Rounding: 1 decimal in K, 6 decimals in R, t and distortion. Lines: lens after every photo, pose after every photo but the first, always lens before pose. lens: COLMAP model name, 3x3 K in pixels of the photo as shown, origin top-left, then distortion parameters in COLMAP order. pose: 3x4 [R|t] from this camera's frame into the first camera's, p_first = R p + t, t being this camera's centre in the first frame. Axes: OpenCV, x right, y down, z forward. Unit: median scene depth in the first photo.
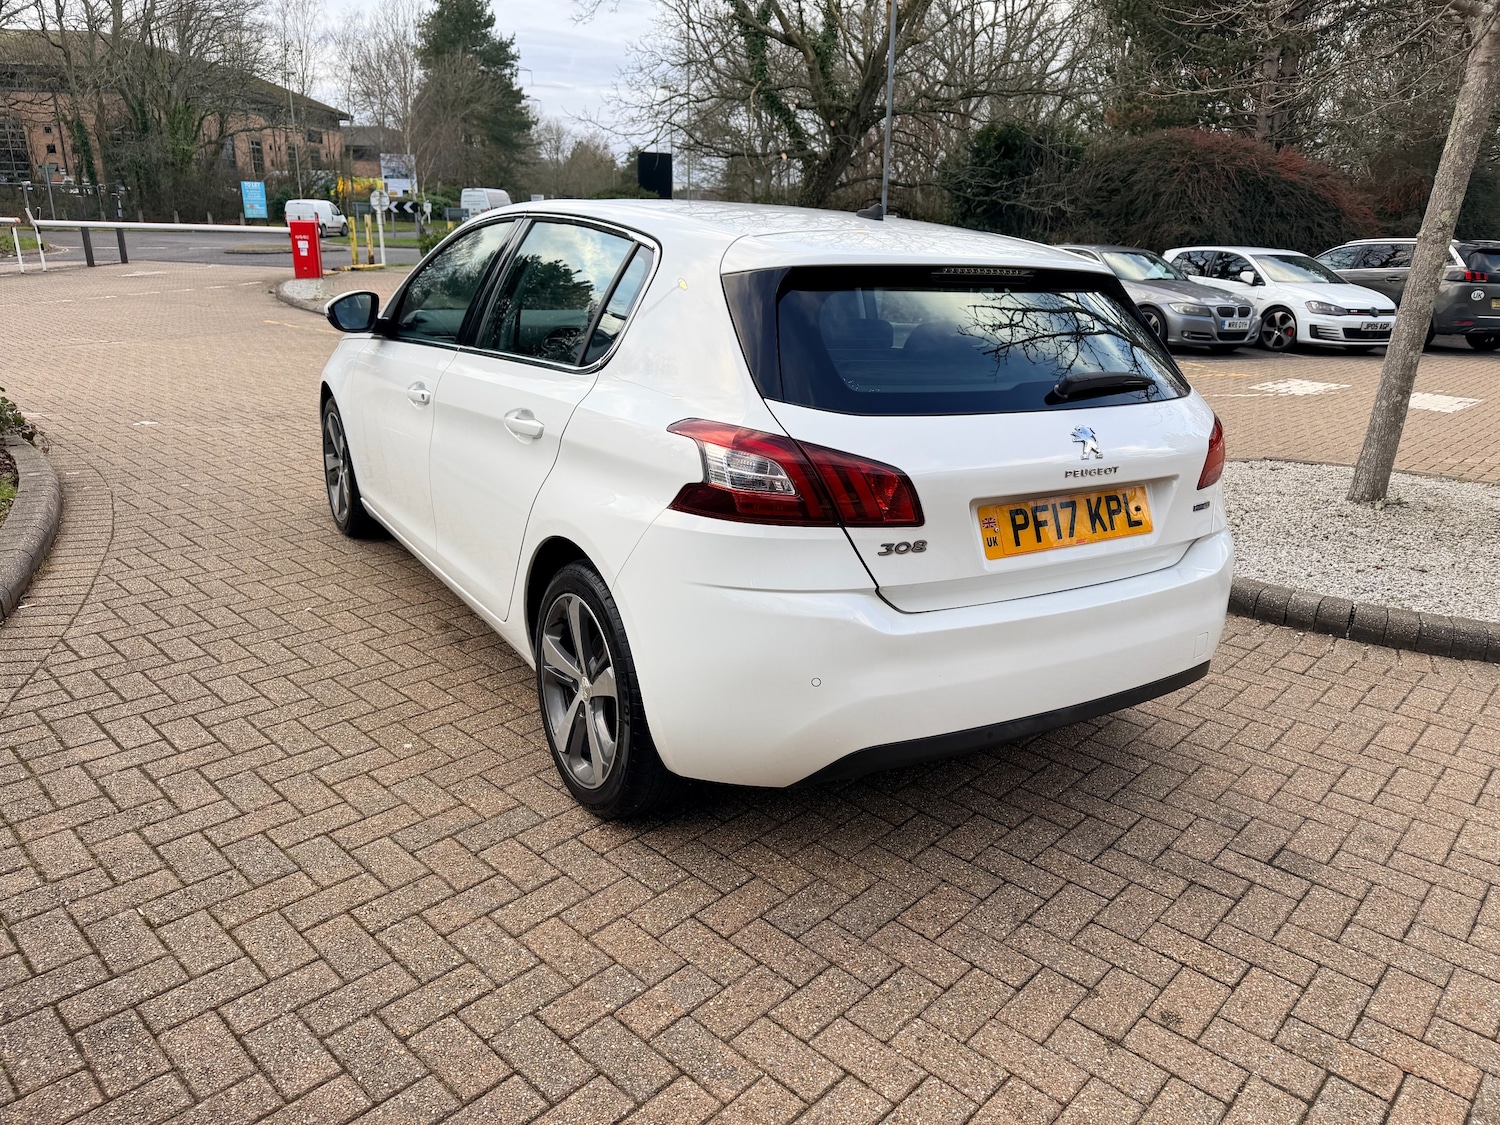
lens RADIAL K [[1050.6, 0, 752.6], [0, 1050.6, 567.8], [0, 0, 1]] dist [0.007862, -0.009933]
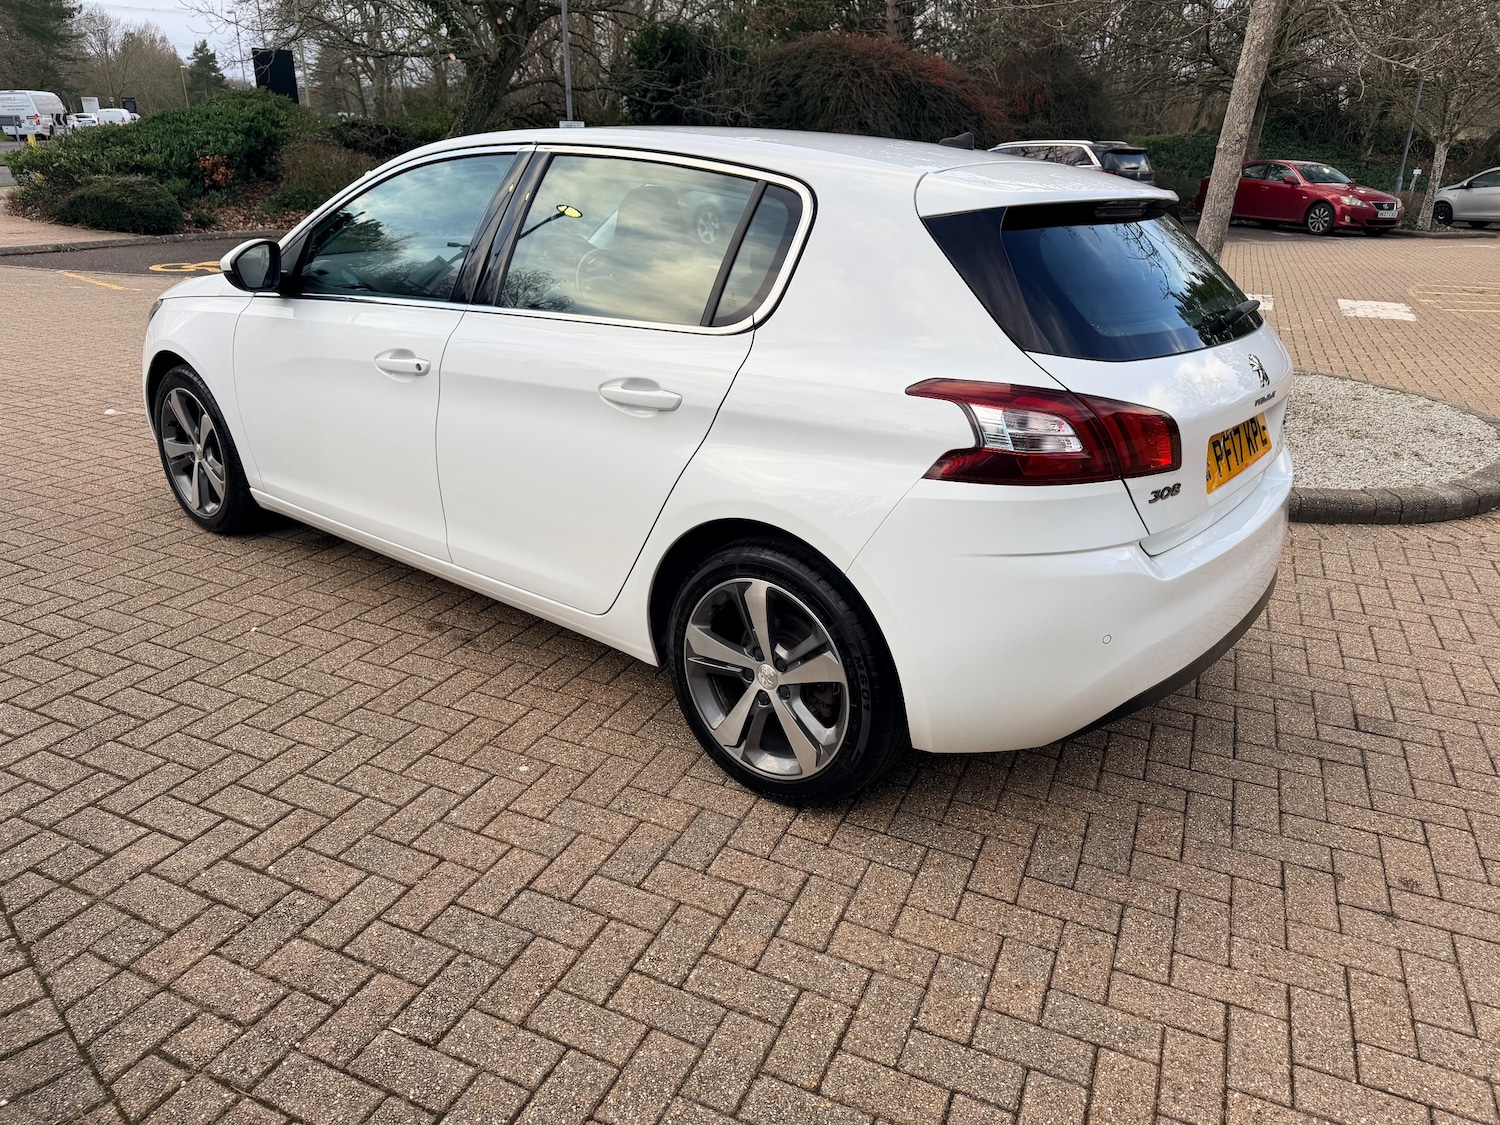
lens RADIAL K [[1053.4, 0, 737.0], [0, 1053.4, 568.8], [0, 0, 1]] dist [0.007248, -0.008895]
pose [[0.946925, -0.132329, 0.292955, -0.329828], [0.108292, 0.989387, 0.096878, -0.053594], [-0.302665, -0.060012, 0.951206, 0.094476]]
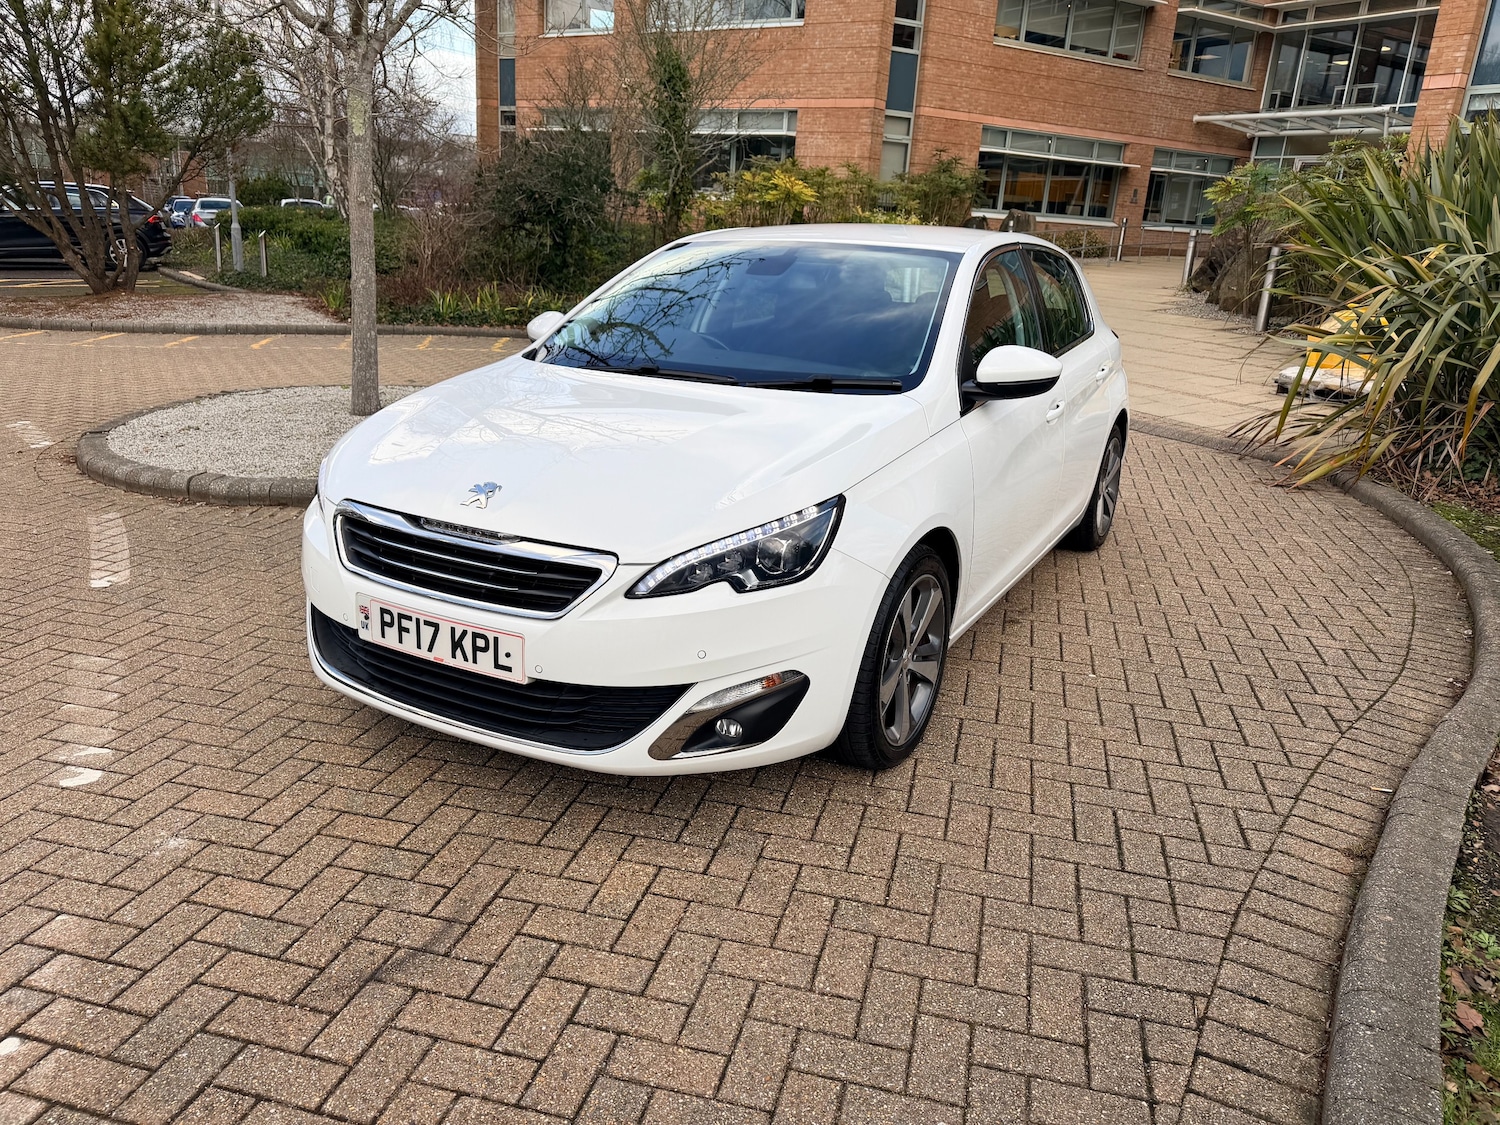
lens RADIAL K [[1048.0, 0, 749.1], [0, 1048.0, 552.6], [0, 0, 1]] dist [0.022980, -0.028167]
pose [[-0.475719, -0.313434, 0.821858, -1.125399], [0.208805, 0.867408, 0.451668, -0.604900], [-0.854454, 0.386475, -0.347196, 1.714874]]
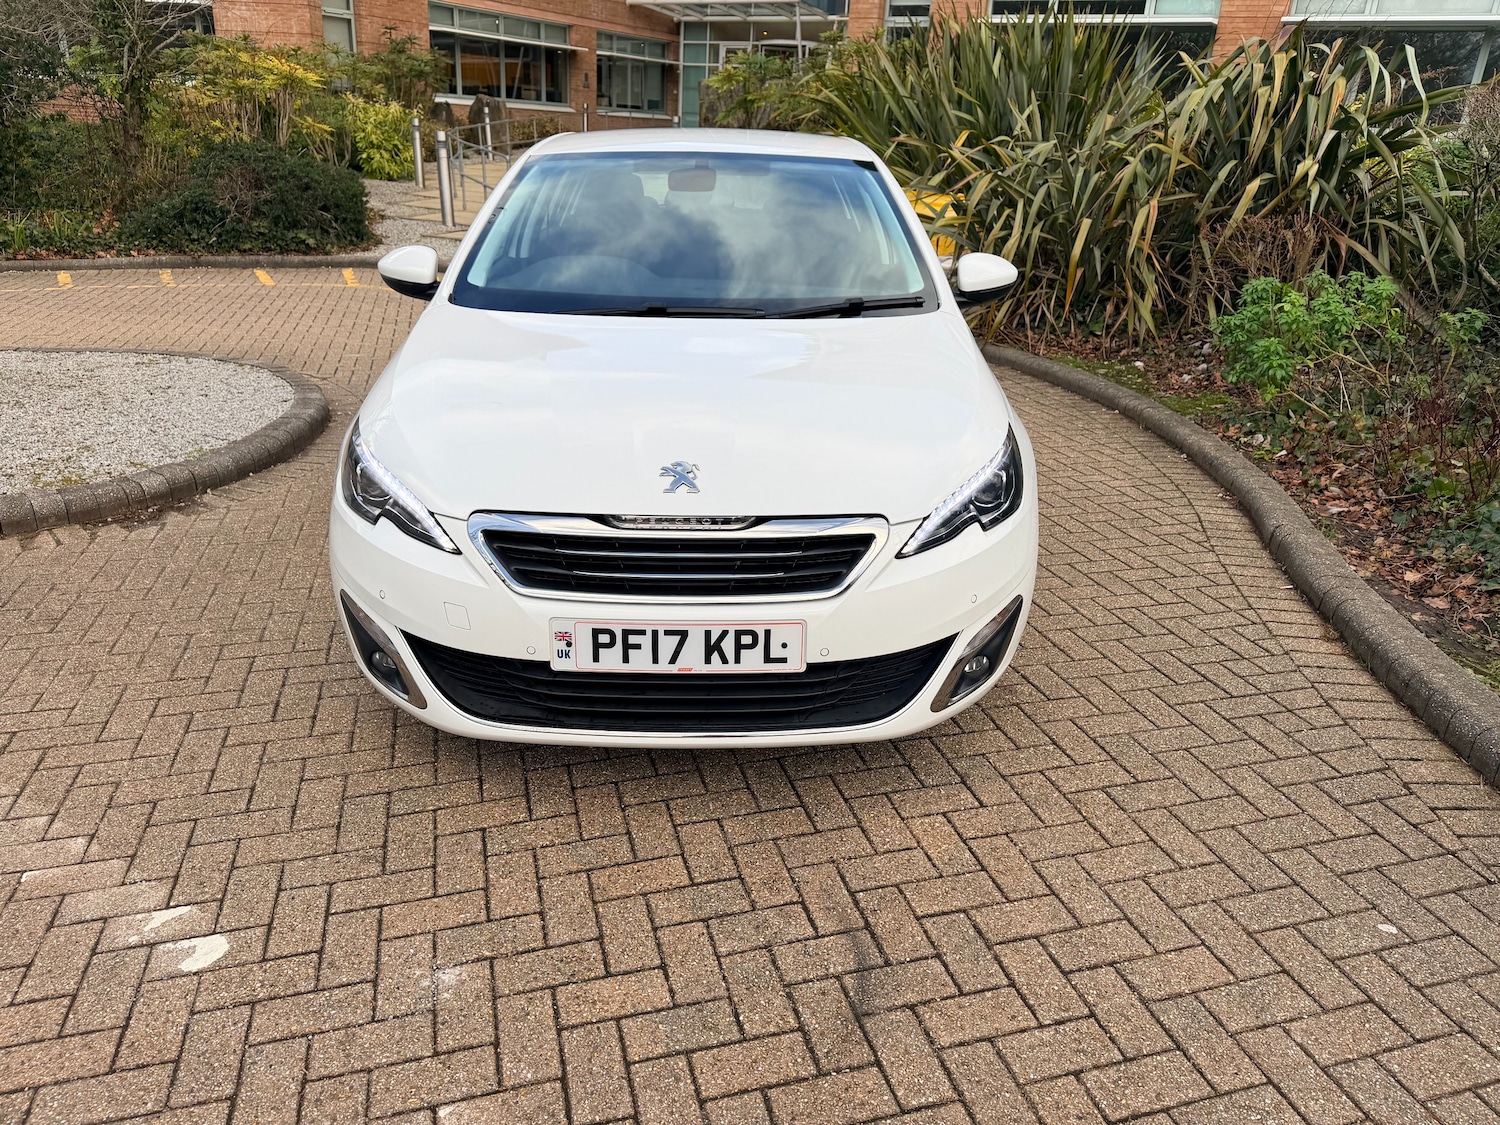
lens RADIAL K [[1057.5, 0, 741.6], [0, 1057.5, 553.7], [0, 0, 1]] dist [0.038571, -0.050571]
pose [[-0.848879, -0.248028, 0.466782, -0.763672], [0.104310, 0.787108, 0.607932, -0.700283], [-0.518192, 0.564751, -0.642287, 2.028555]]
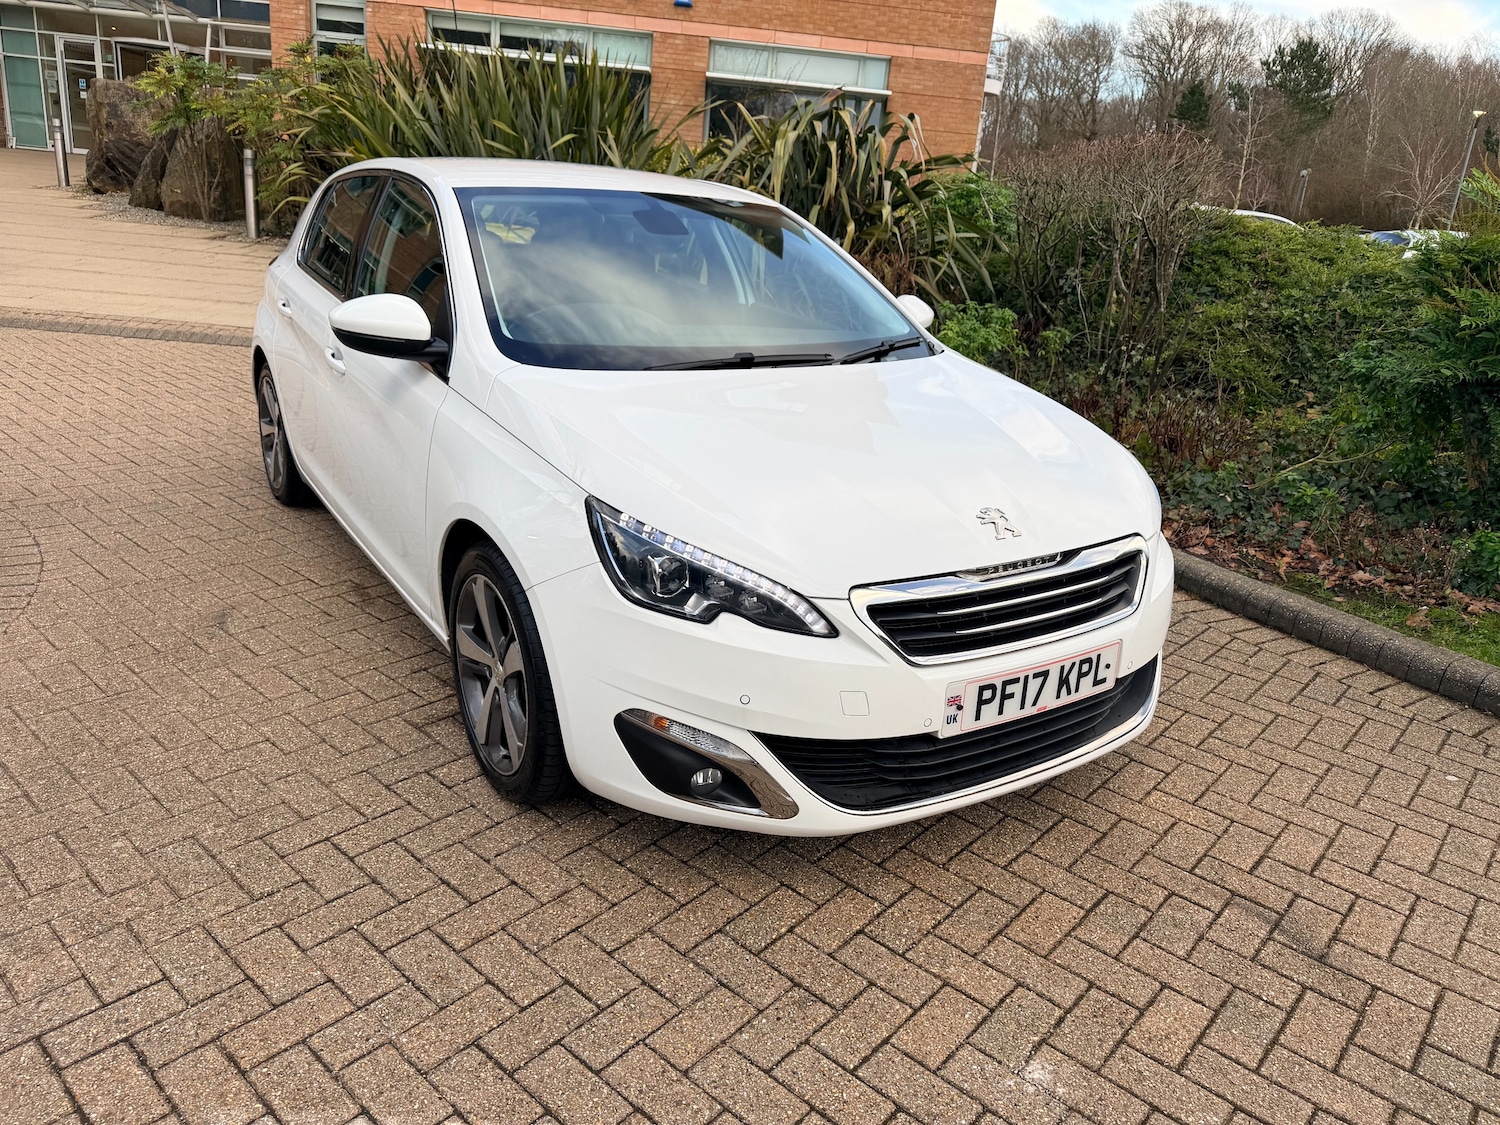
lens RADIAL K [[1071.0, 0, 753.9], [0, 1071.0, 542.5], [0, 0, 1]] dist [0.000228, -0.004400]
pose [[-0.993923, -0.096074, -0.053729, -0.231824], [-0.109355, 0.805980, 0.581753, -0.707480], [-0.012586, 0.584094, -0.811589, 2.153907]]
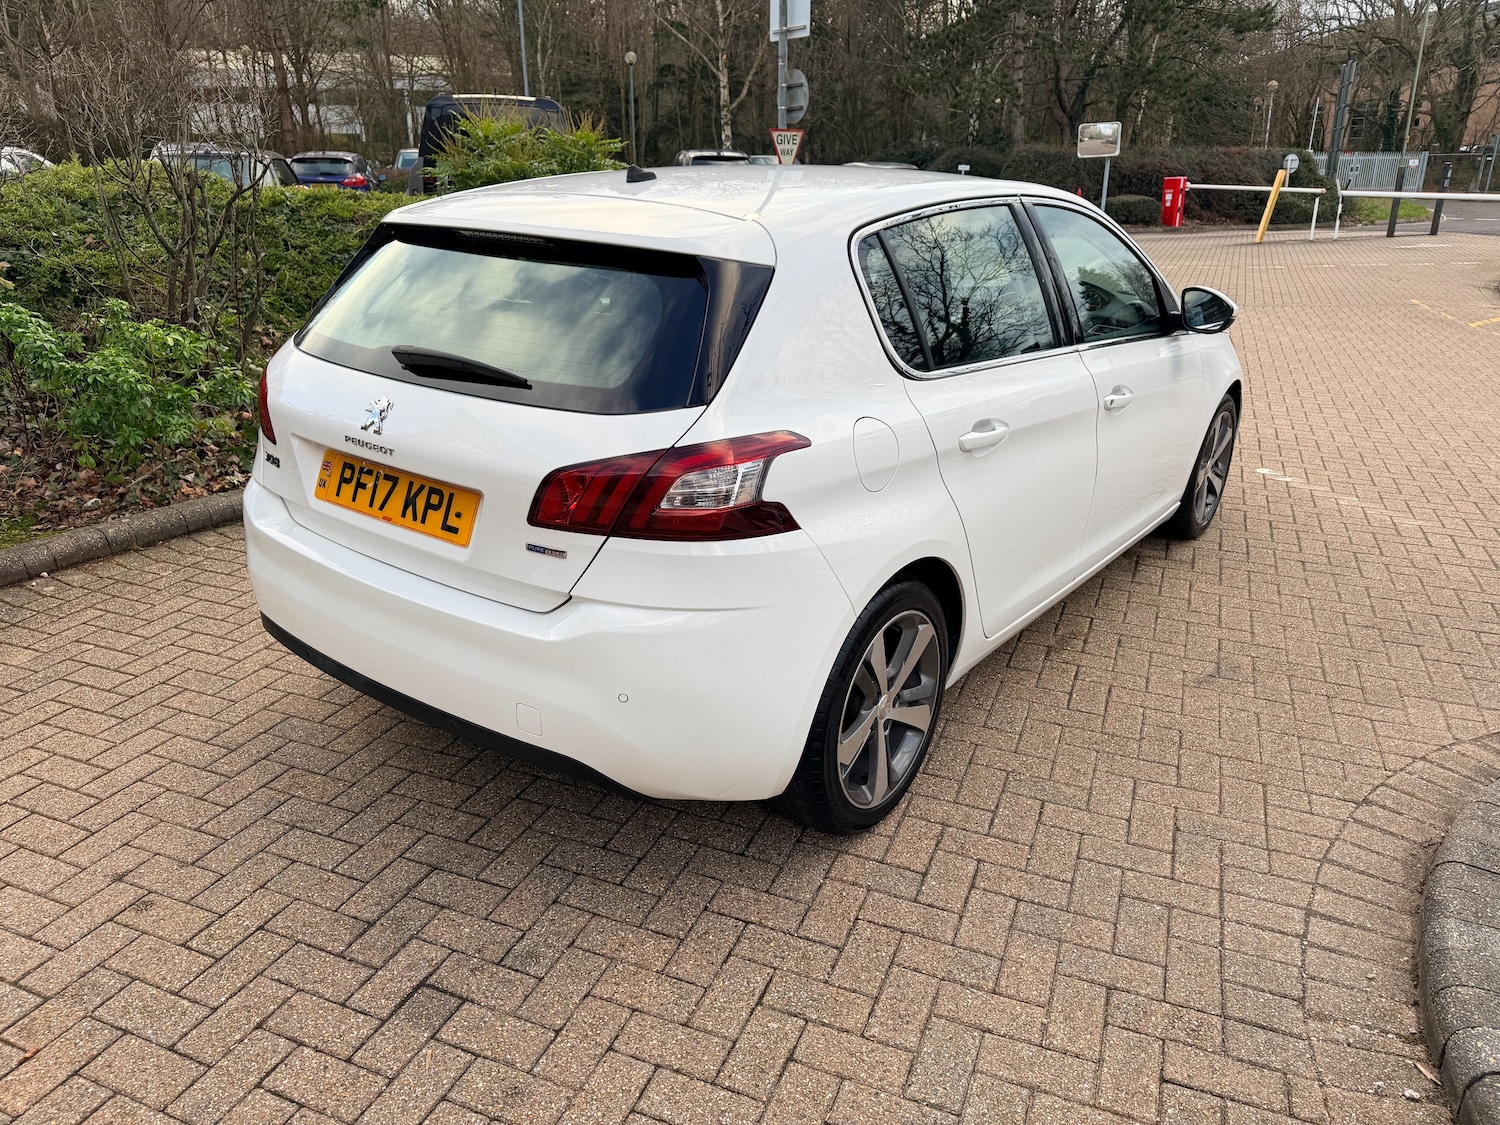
lens RADIAL K [[1050.6, 0, 752.6], [0, 1050.6, 567.8], [0, 0, 1]] dist [0.007862, -0.009933]
pose [[0.355788, 0.306066, -0.883028, 0.867698], [-0.283729, 0.935632, 0.209979, -0.187525], [0.890457, 0.175833, 0.419726, 0.603151]]
